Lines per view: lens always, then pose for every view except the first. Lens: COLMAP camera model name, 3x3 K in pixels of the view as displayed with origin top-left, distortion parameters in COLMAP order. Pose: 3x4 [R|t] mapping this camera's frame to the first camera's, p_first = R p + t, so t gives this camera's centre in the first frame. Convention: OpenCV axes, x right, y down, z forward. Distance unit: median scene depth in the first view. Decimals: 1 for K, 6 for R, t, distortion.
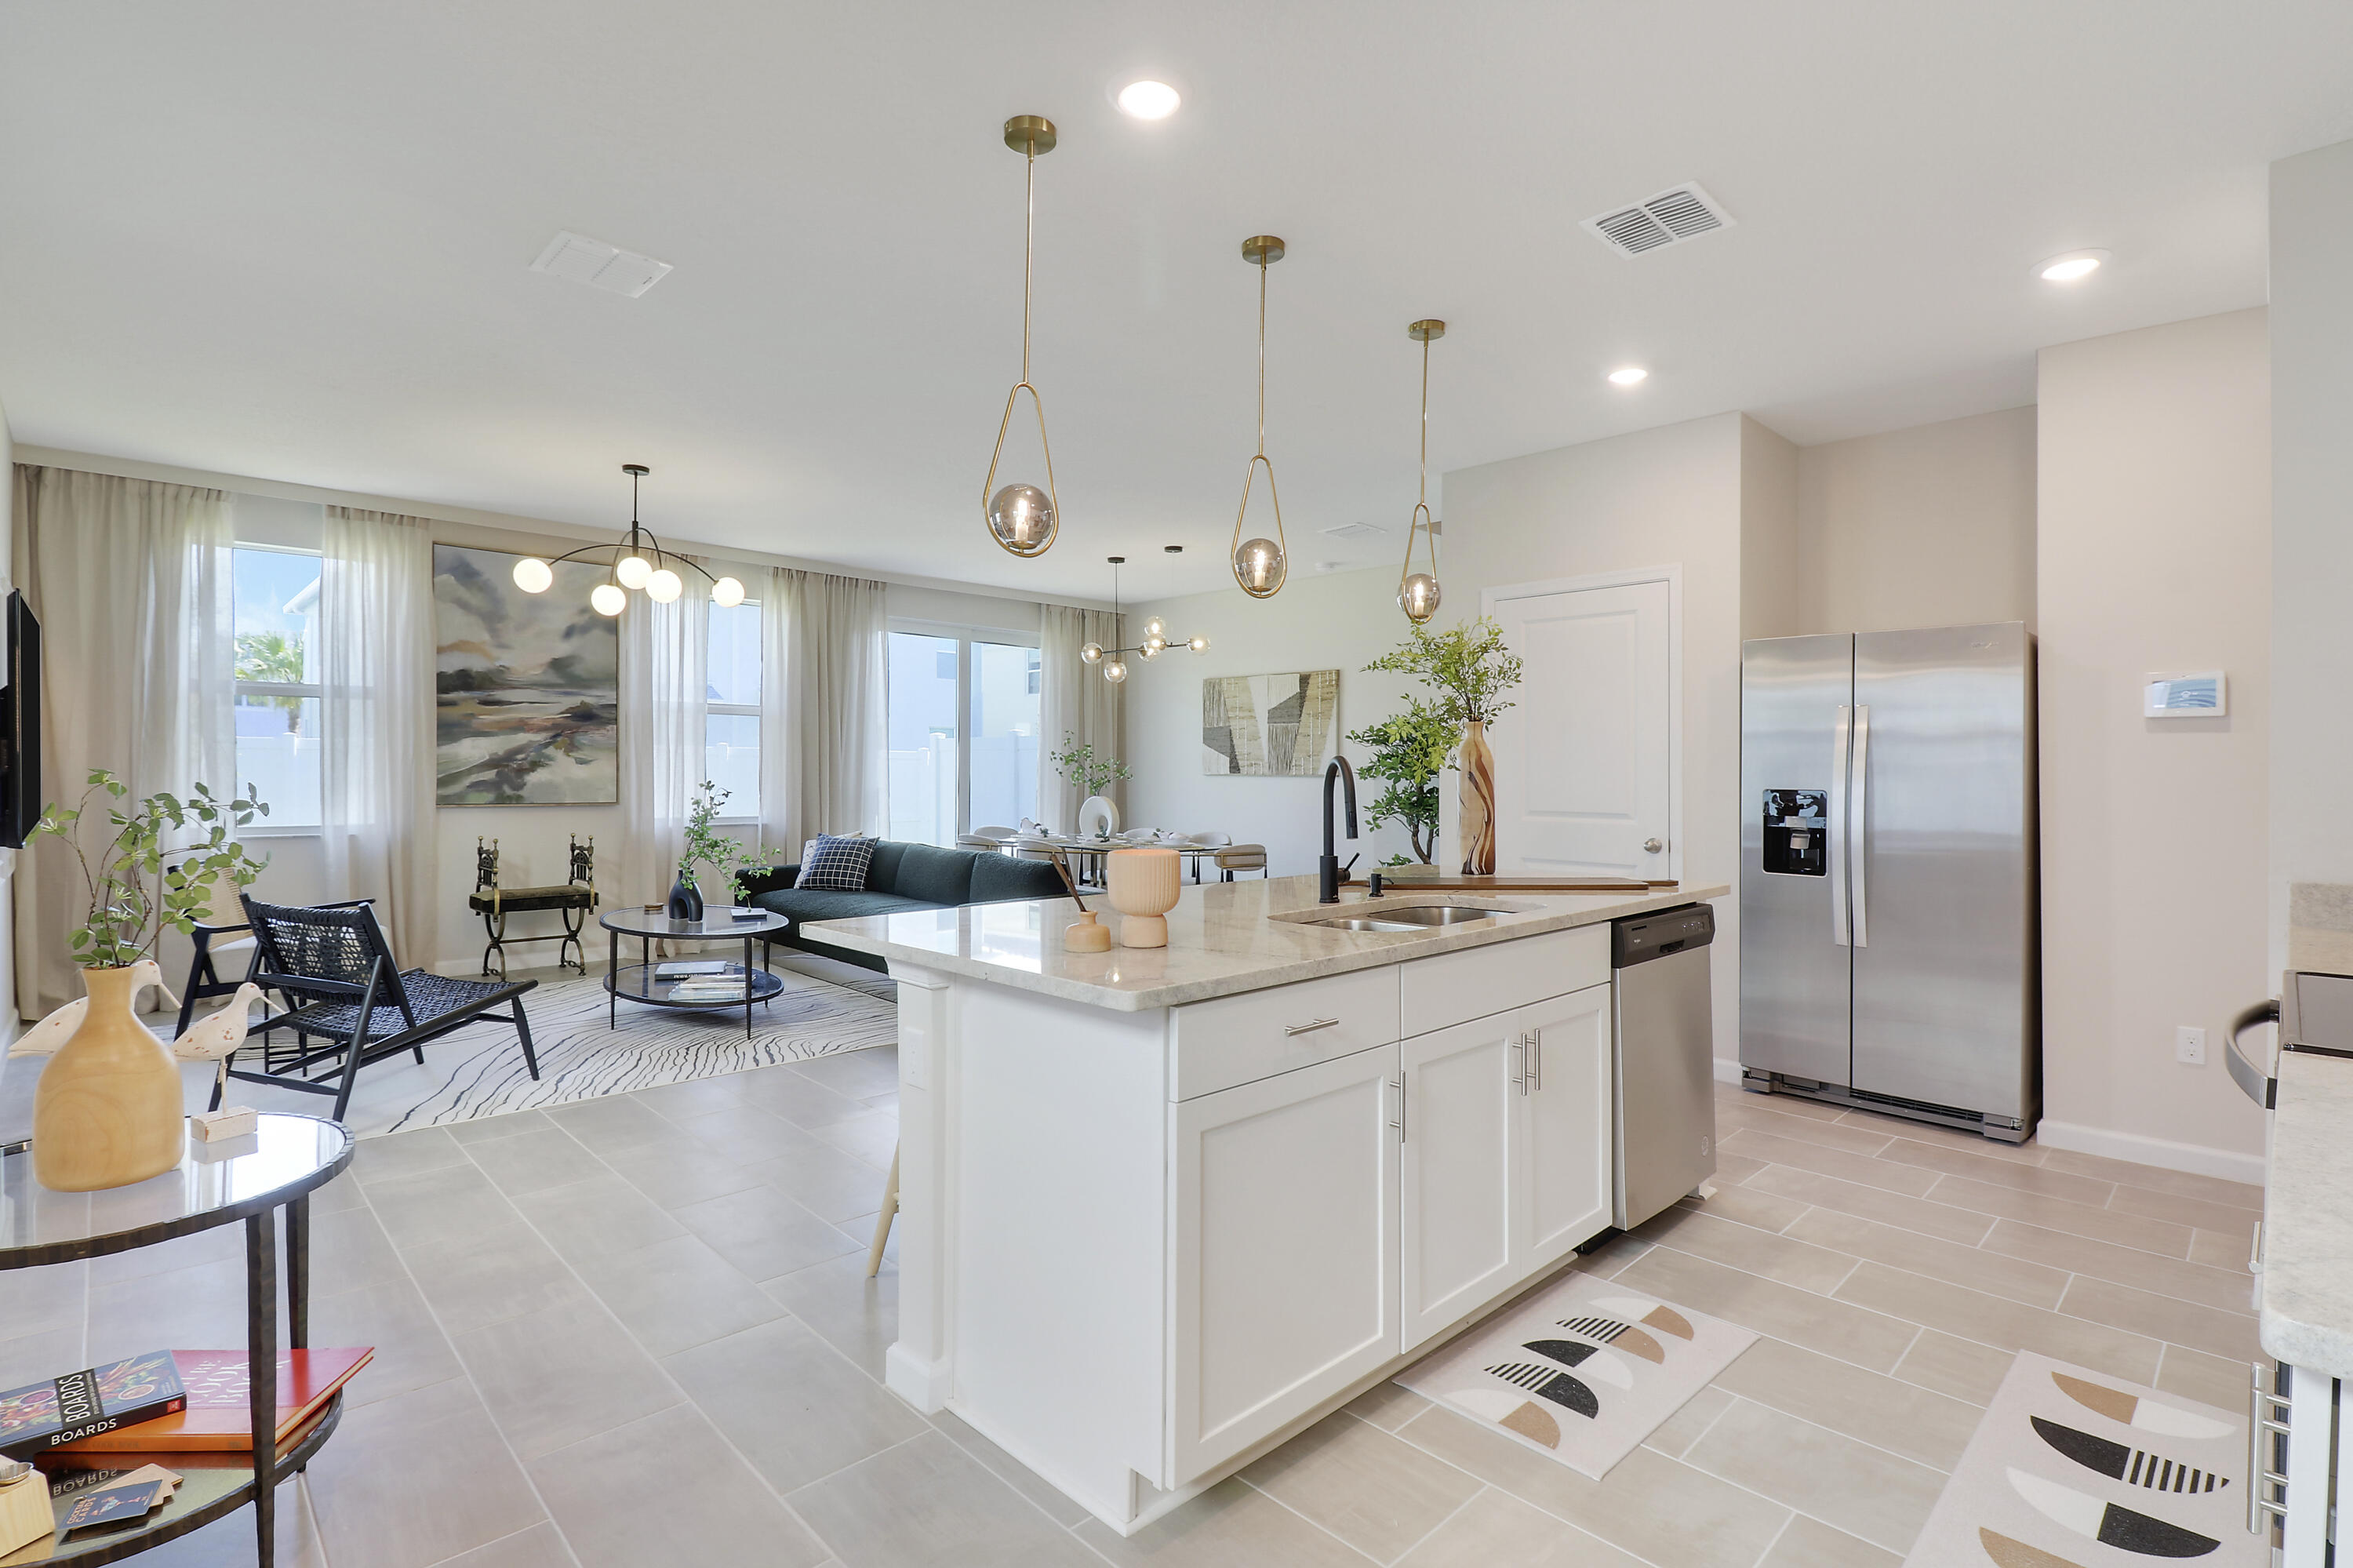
lens RADIAL K [[1124.9, 0, 1177.2], [0, 1124.9, 779.0], [0, 0, 1]] dist [-0.022834, -0.000613]
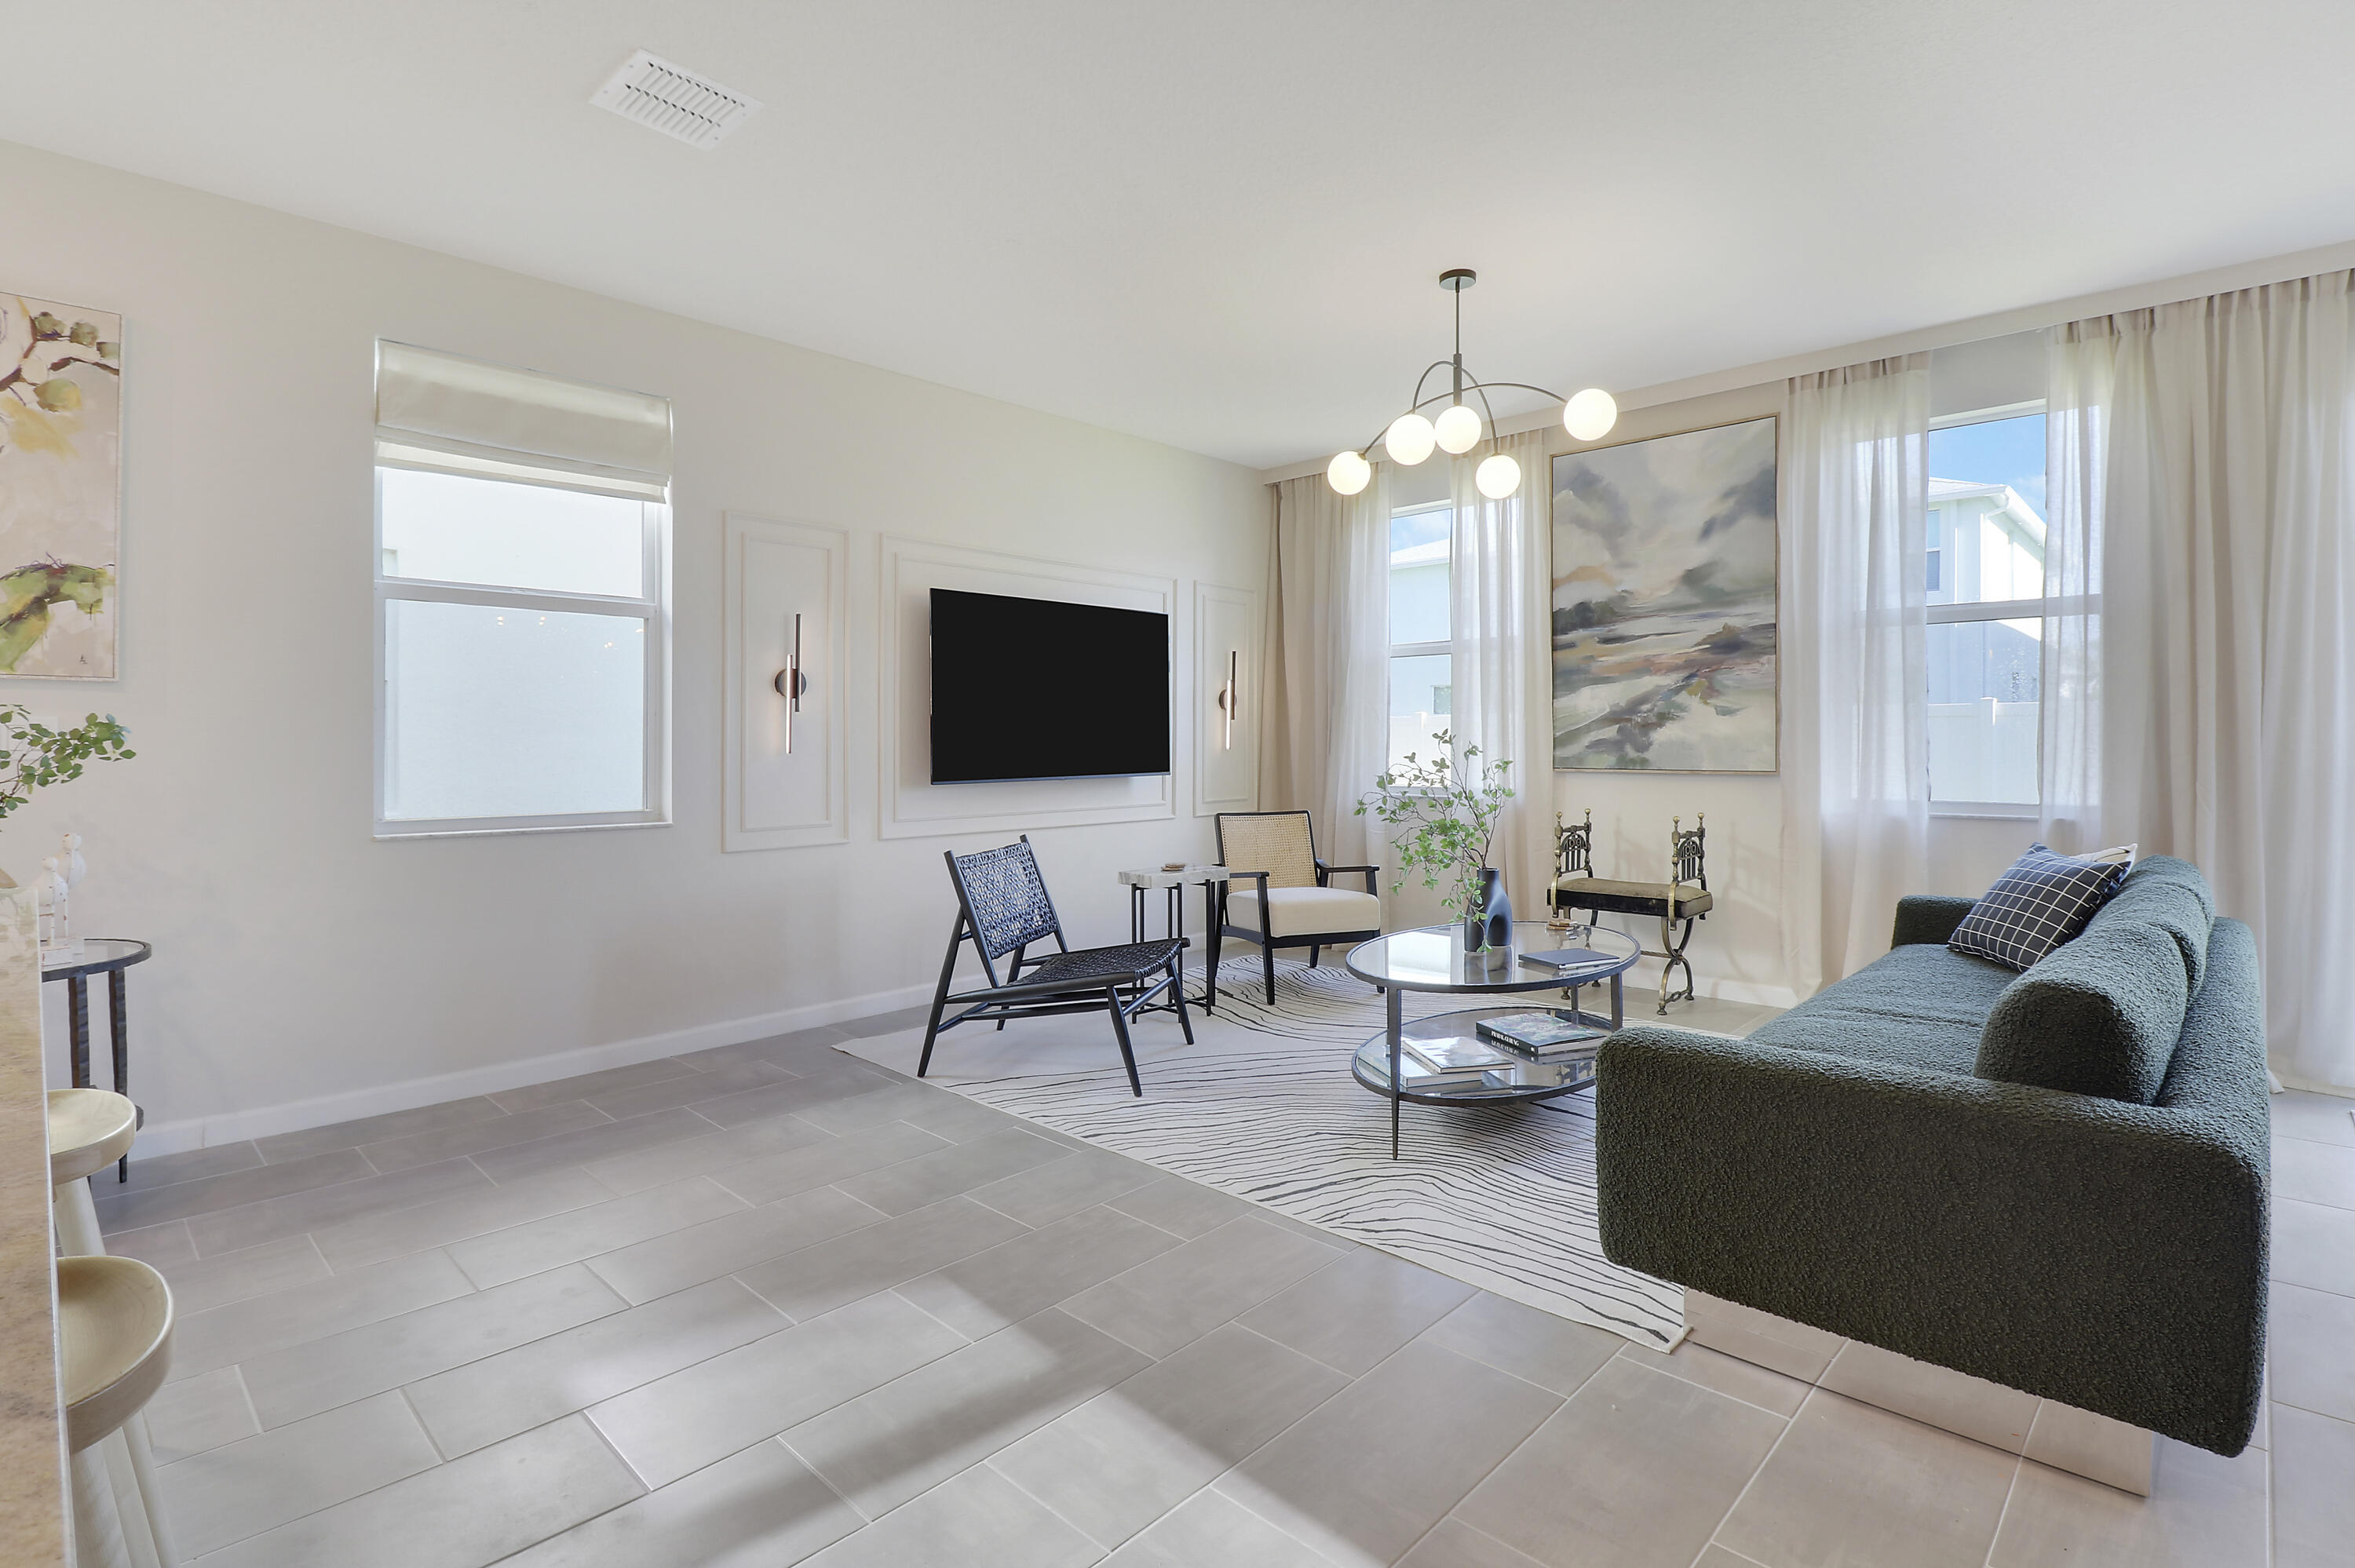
lens RADIAL K [[1125.7, 0, 1173.1], [0, 1125.7, 762.7], [0, 0, 1]] dist [-0.022834, -0.000613]
pose [[0.035129, 0.006197, -0.999364, 0.159950], [-0.003070, 0.999977, 0.006092, 0.013843], [0.999378, 0.002854, 0.035147, 0.656906]]
